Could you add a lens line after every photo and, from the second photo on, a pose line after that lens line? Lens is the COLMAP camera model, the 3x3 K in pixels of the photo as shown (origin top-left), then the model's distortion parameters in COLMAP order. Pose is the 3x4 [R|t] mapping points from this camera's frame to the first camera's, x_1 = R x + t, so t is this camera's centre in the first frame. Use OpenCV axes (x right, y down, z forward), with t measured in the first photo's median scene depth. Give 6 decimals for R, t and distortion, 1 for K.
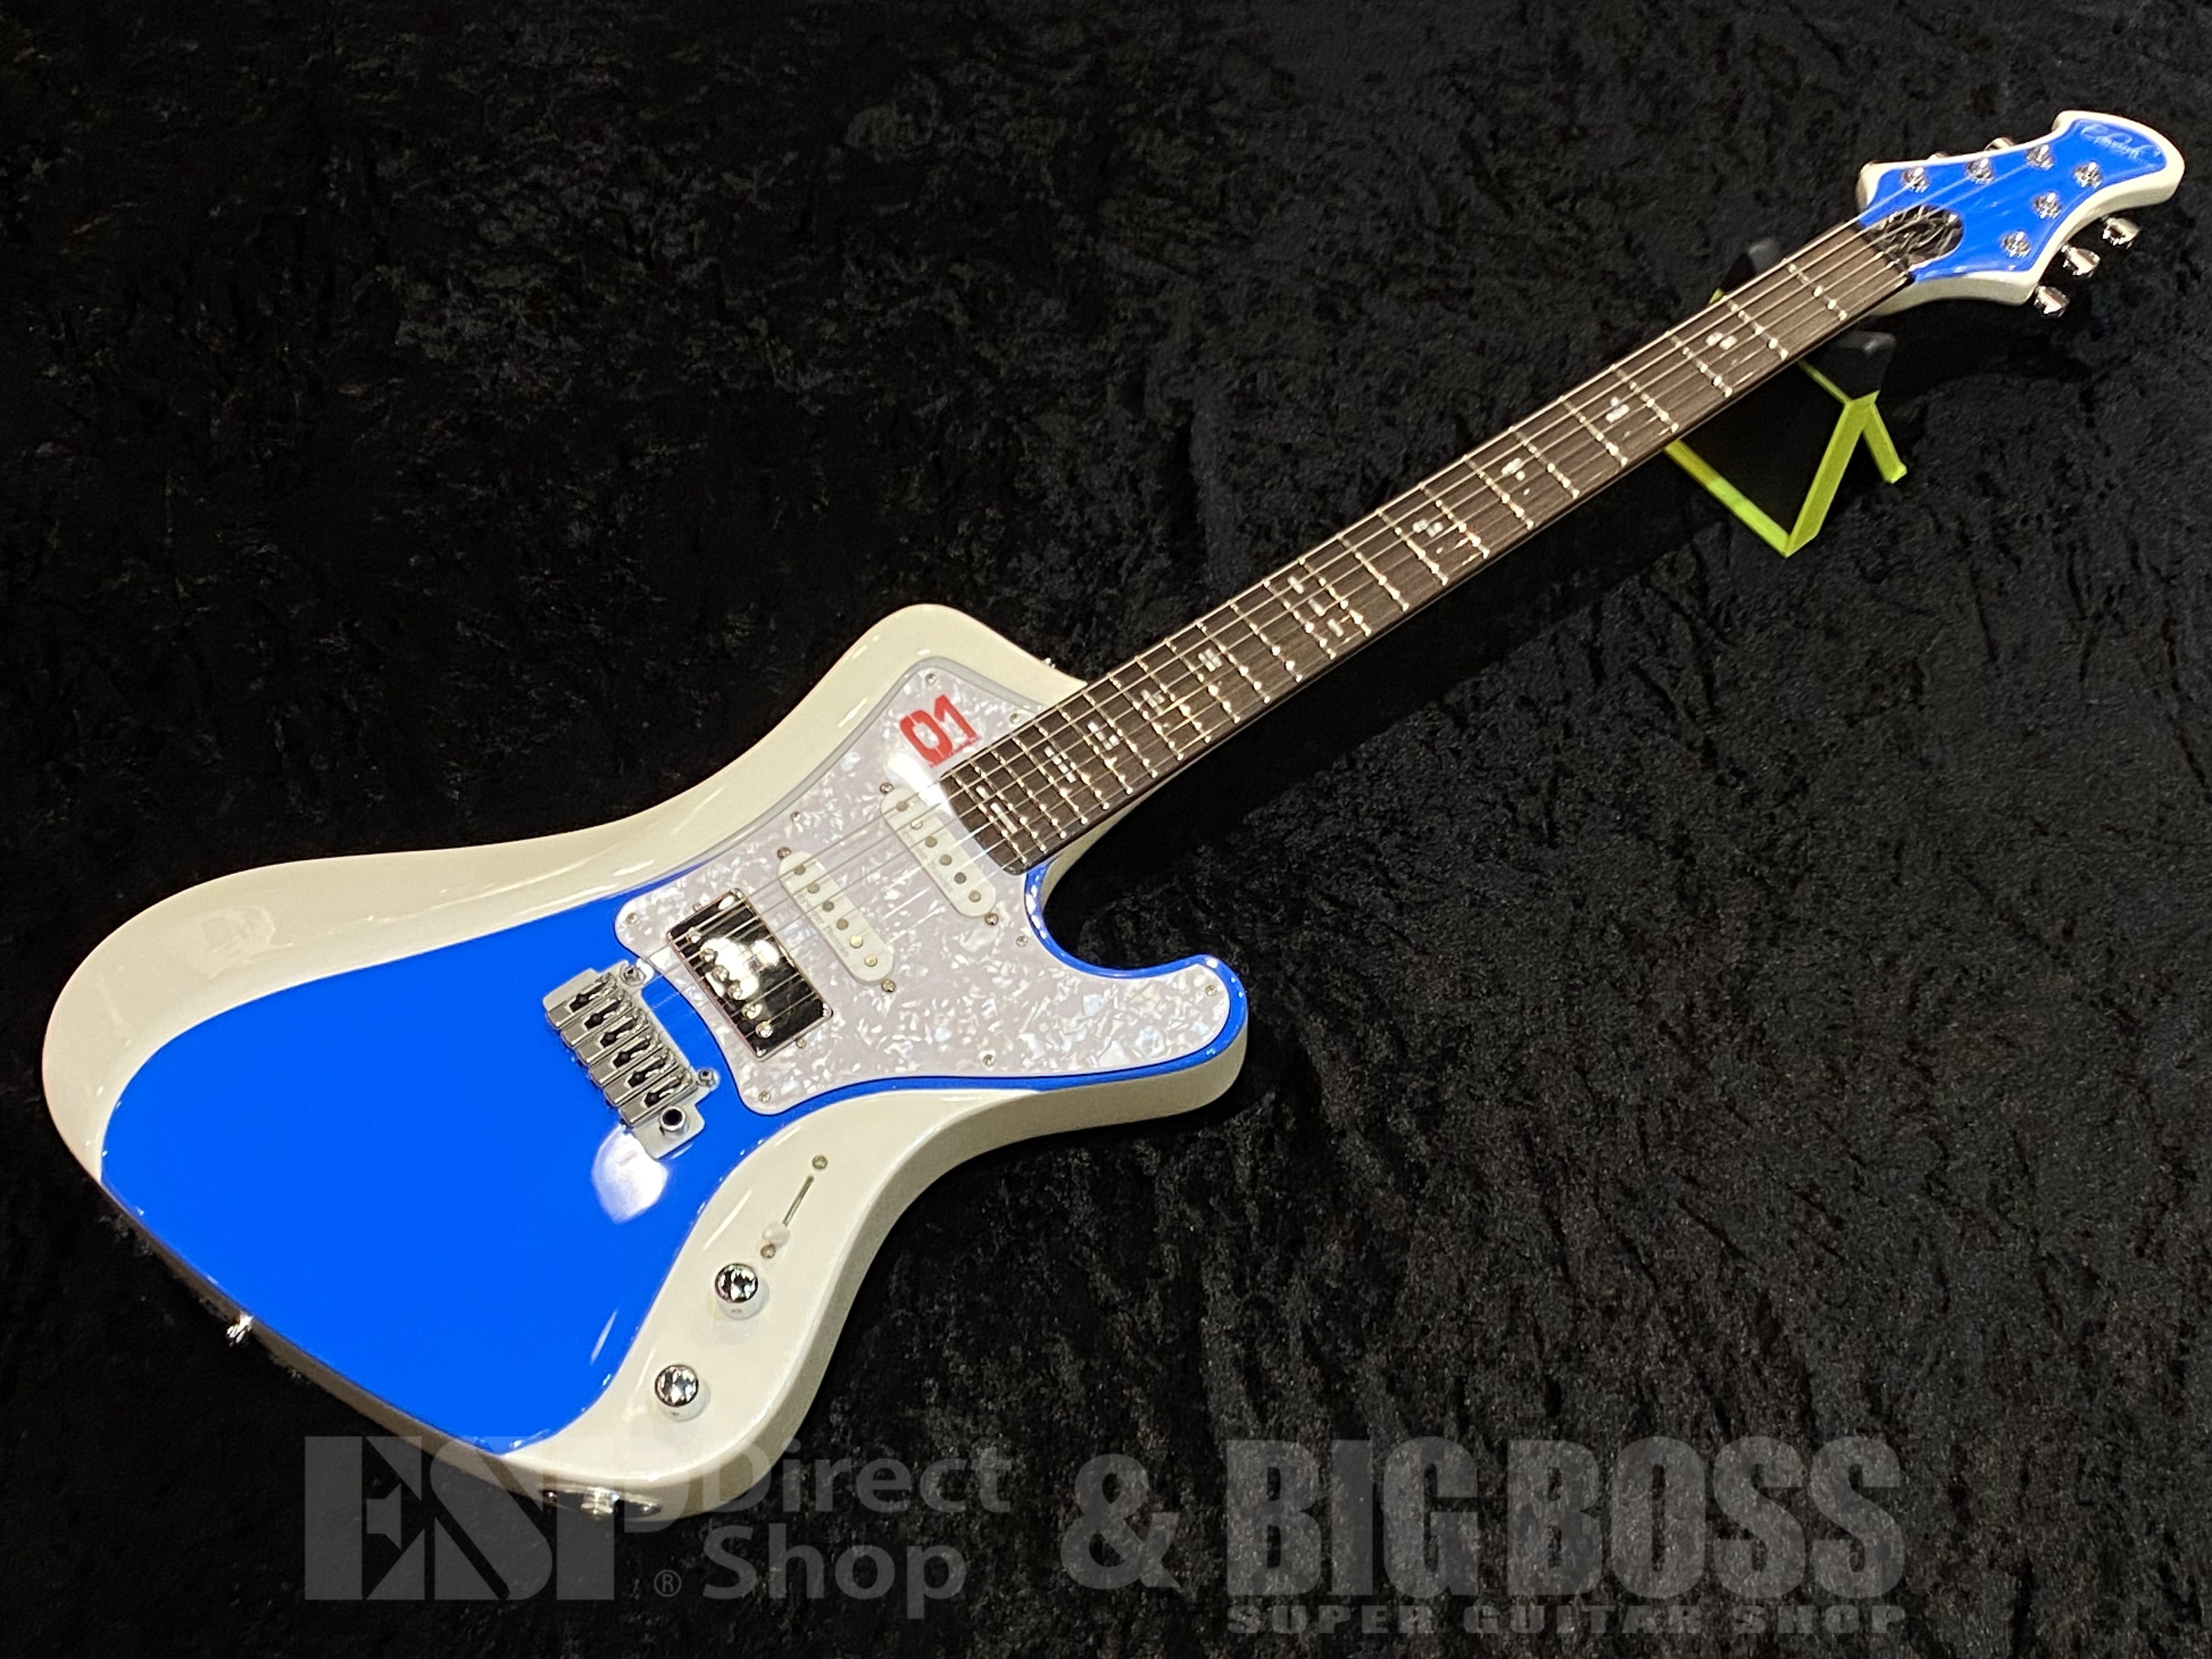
lens RADIAL K [[3498.1, 0, 1116.8], [0, 3498.1, 782.8], [0, 0, 1]] dist [0.233292, -0.779305]
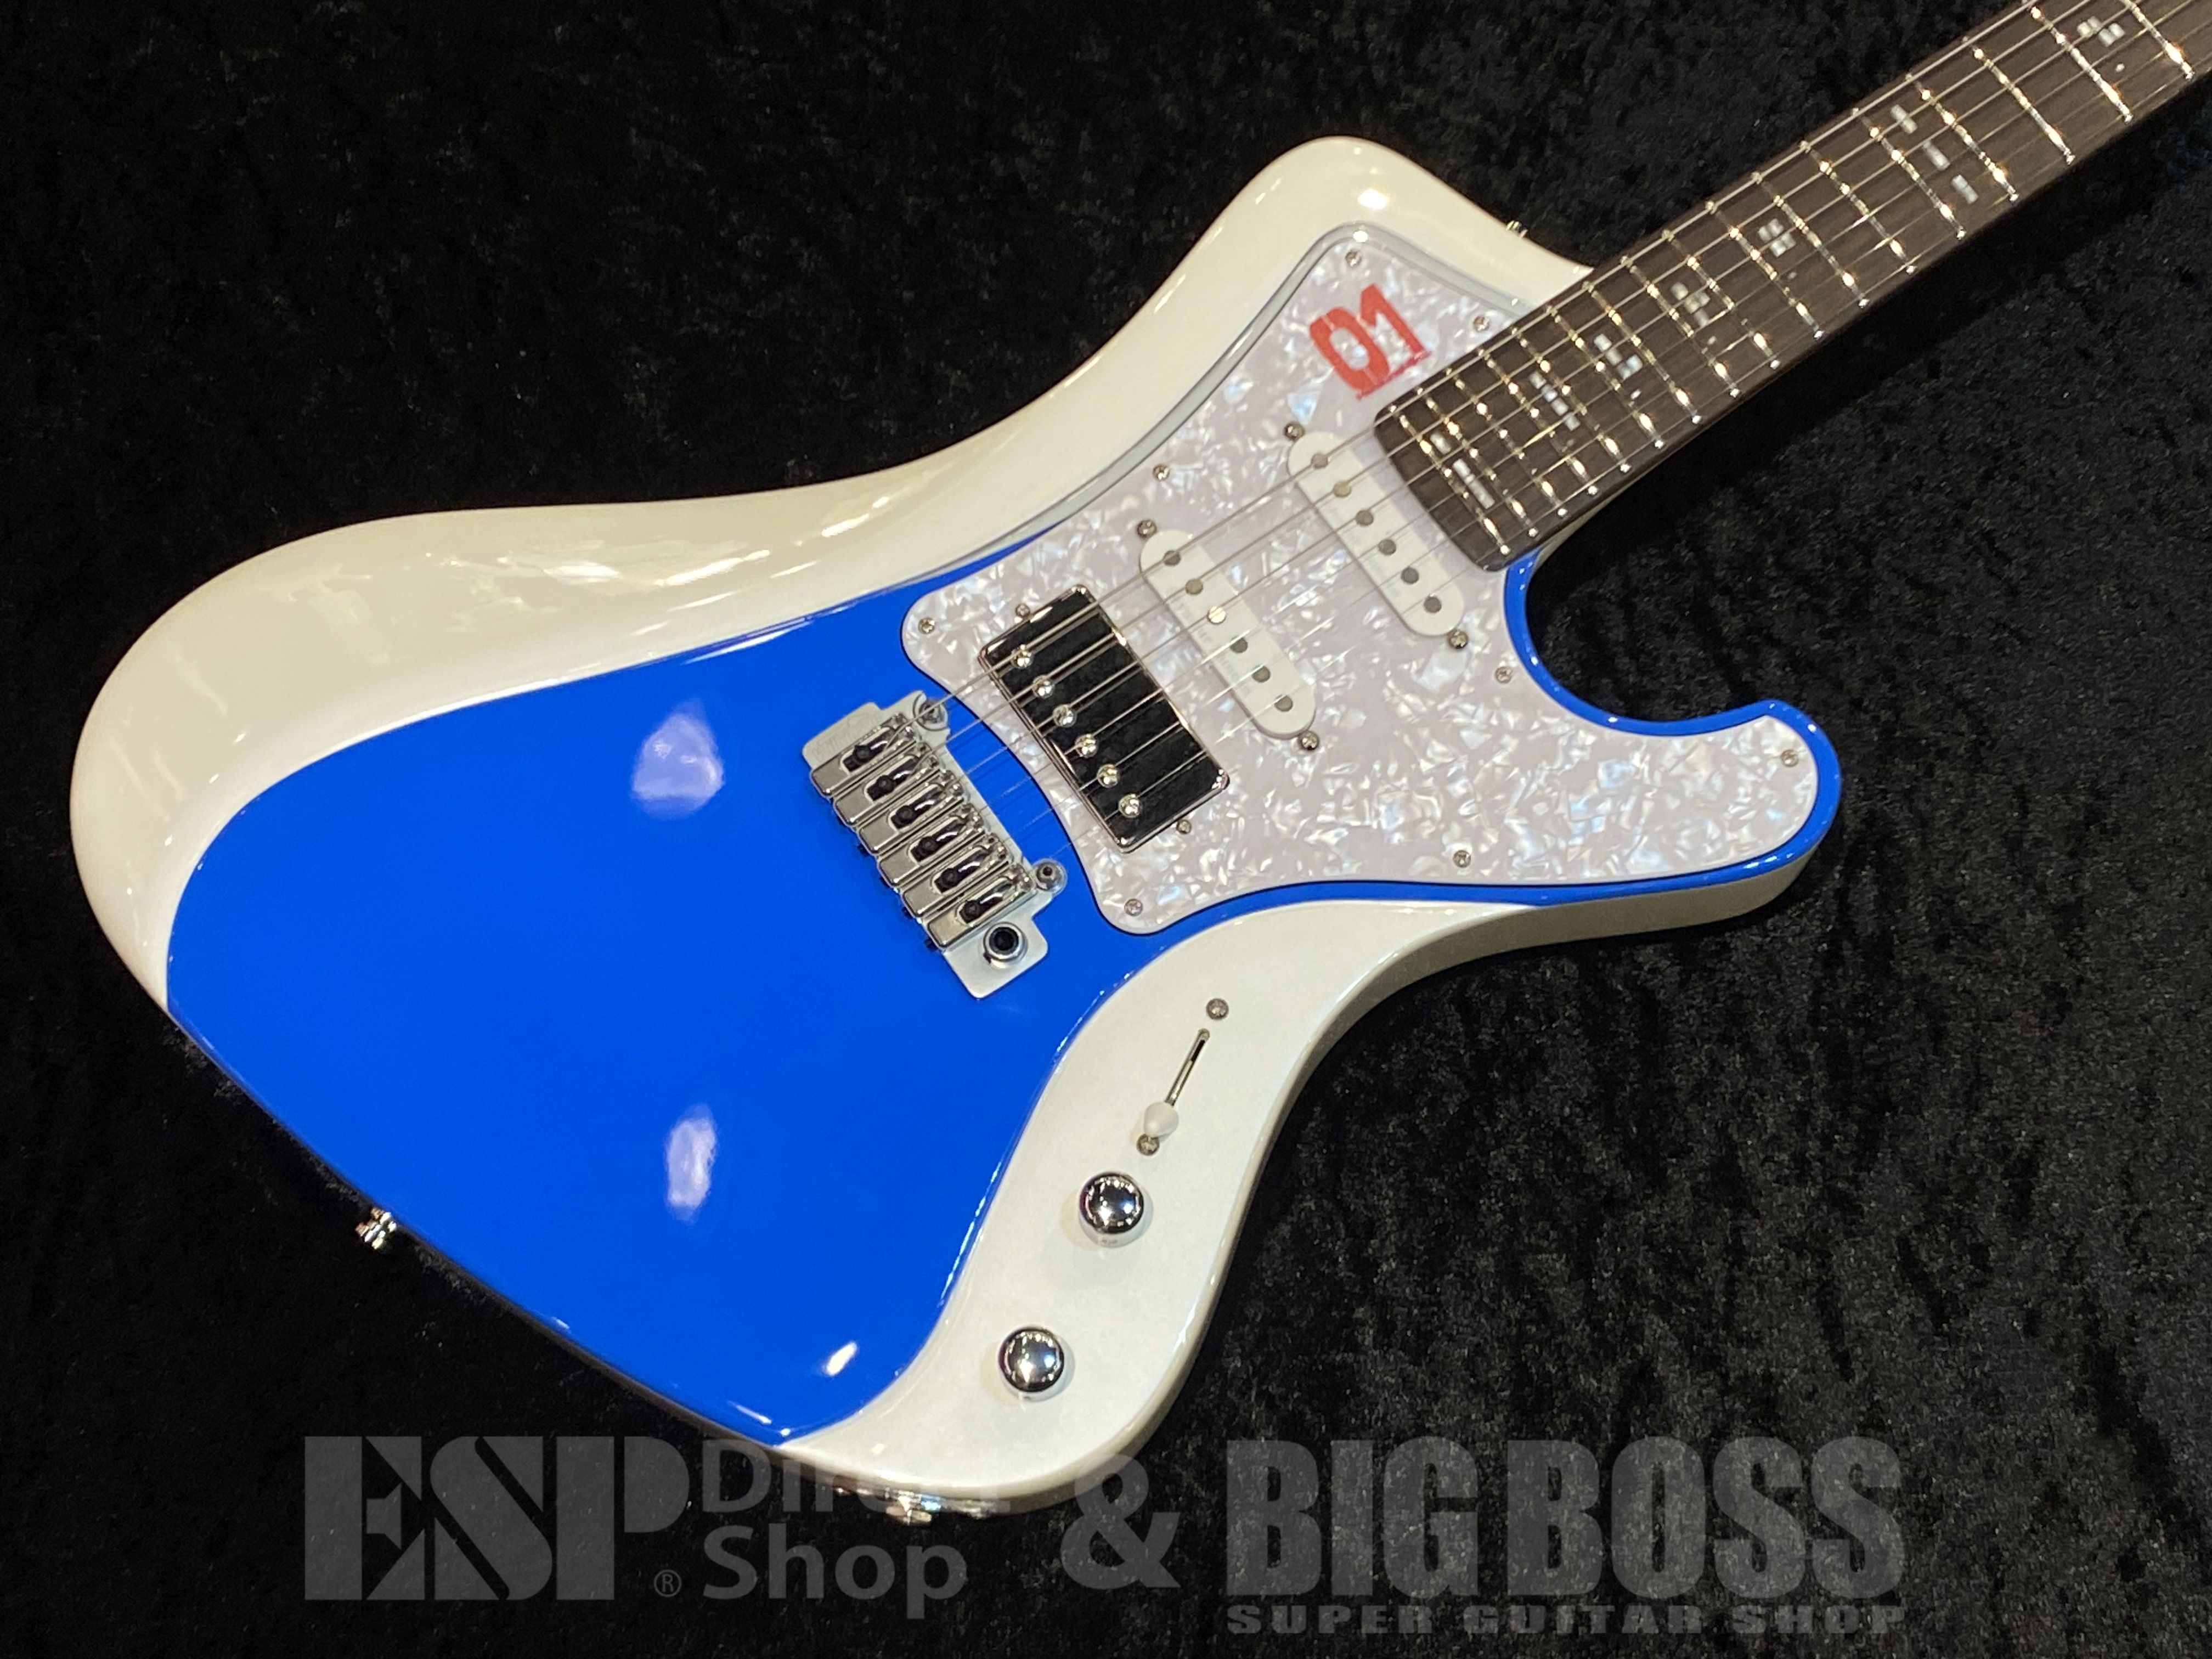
lens RADIAL K [[3498.1, 0, 1116.8], [0, 3498.1, 782.8], [0, 0, 1]] dist [0.233292, -0.779305]
pose [[0.999752, 0.017958, 0.013190, -0.109351], [-0.020298, 0.978187, 0.206734, -0.072478], [-0.009190, -0.206950, 0.978308, 0.328491]]
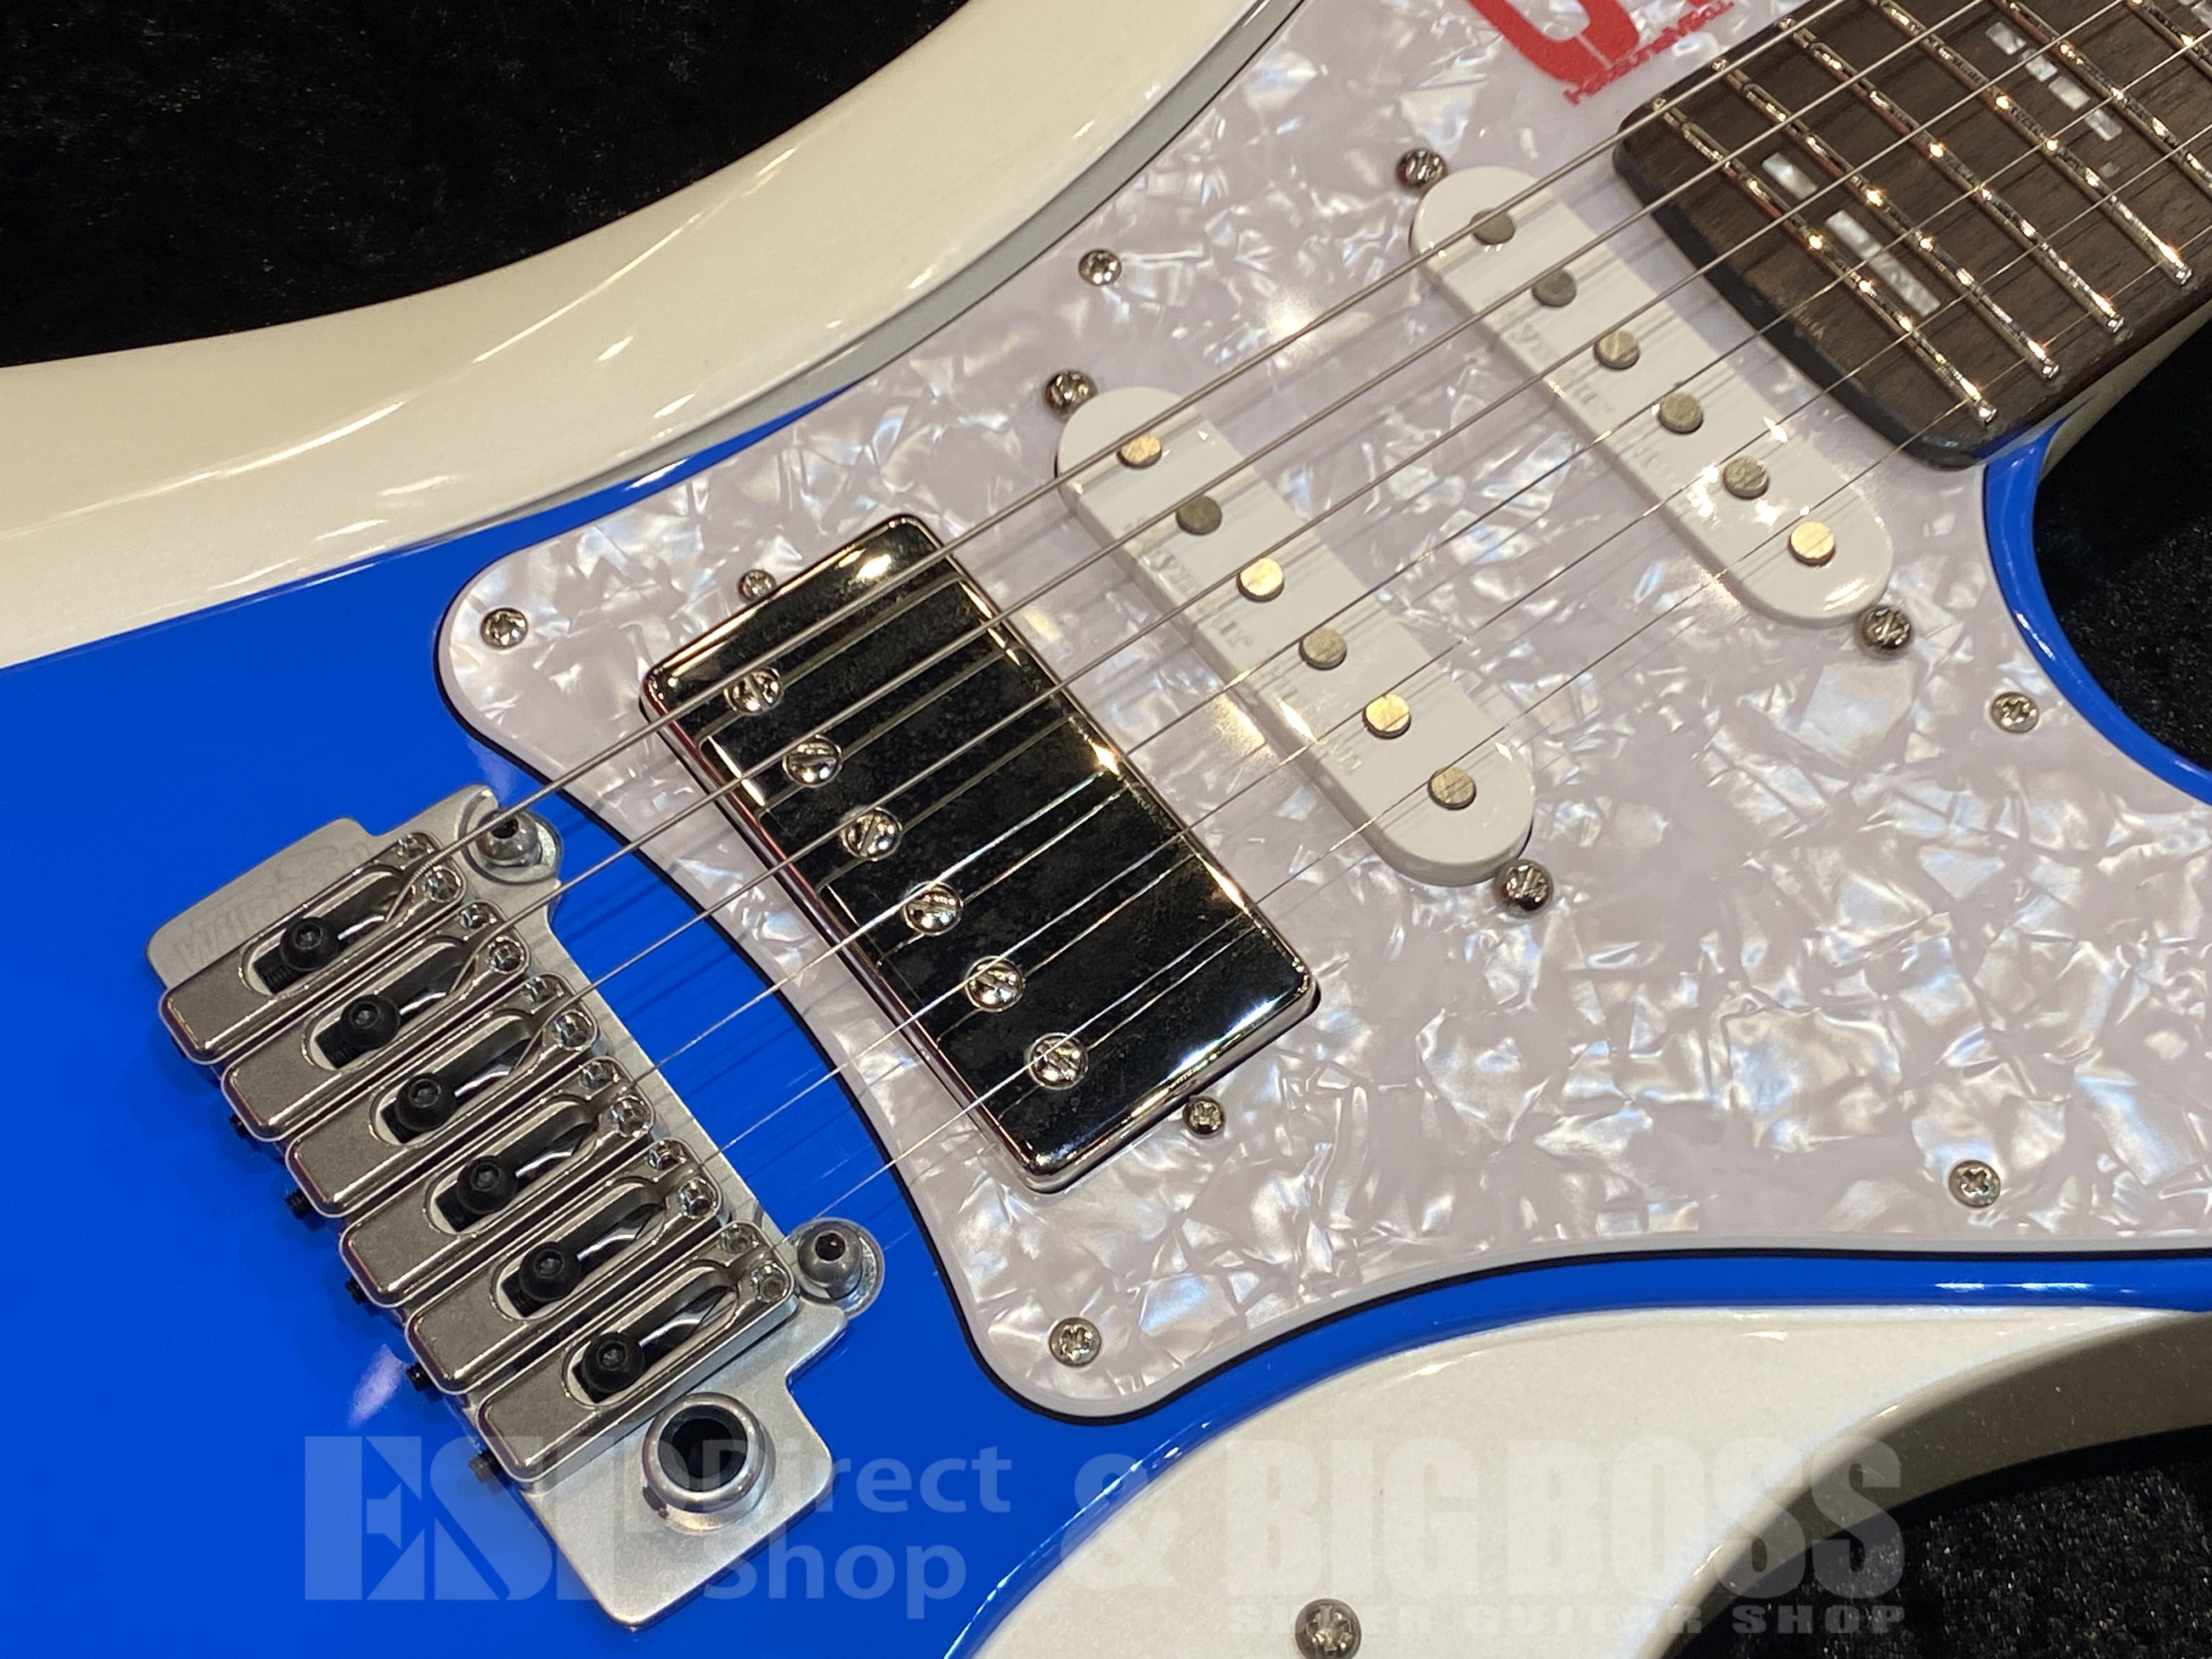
lens RADIAL K [[3366.5, 0, 1106.0], [0, 3366.5, 829.5], [0, 0, 1]] dist [0.191391, -0.549543]
pose [[0.998106, -0.003622, 0.061419, -0.108721], [0.001414, 0.999353, 0.035945, 0.044364], [-0.061509, -0.035790, 0.997465, 0.744584]]
